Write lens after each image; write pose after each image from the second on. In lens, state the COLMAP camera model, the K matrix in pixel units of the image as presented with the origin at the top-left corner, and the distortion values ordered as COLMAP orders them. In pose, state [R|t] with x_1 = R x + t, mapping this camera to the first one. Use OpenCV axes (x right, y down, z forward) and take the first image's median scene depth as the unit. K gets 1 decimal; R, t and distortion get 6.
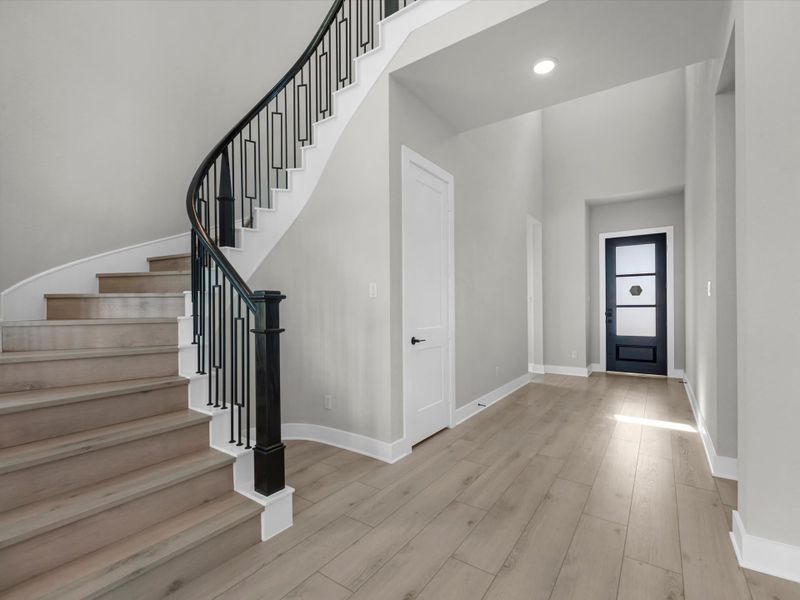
lens RADIAL K [[373.9, 0, 399.9], [0, 373.9, 305.3], [0, 0, 1]] dist [-0.004046, -0.000538]
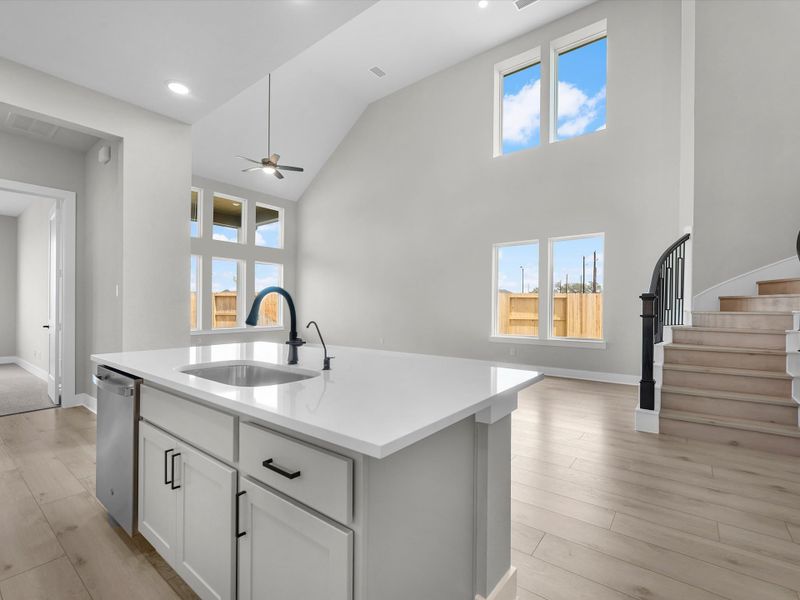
lens RADIAL K [[373.9, 0, 393.4], [0, 373.9, 306.8], [0, 0, 1]] dist [-0.004046, -0.000538]
pose [[-0.070909, 0.010997, -0.997422, 0.895287], [0.005377, 0.999929, 0.010642, -0.008363], [0.997468, -0.004609, -0.070963, -0.405196]]
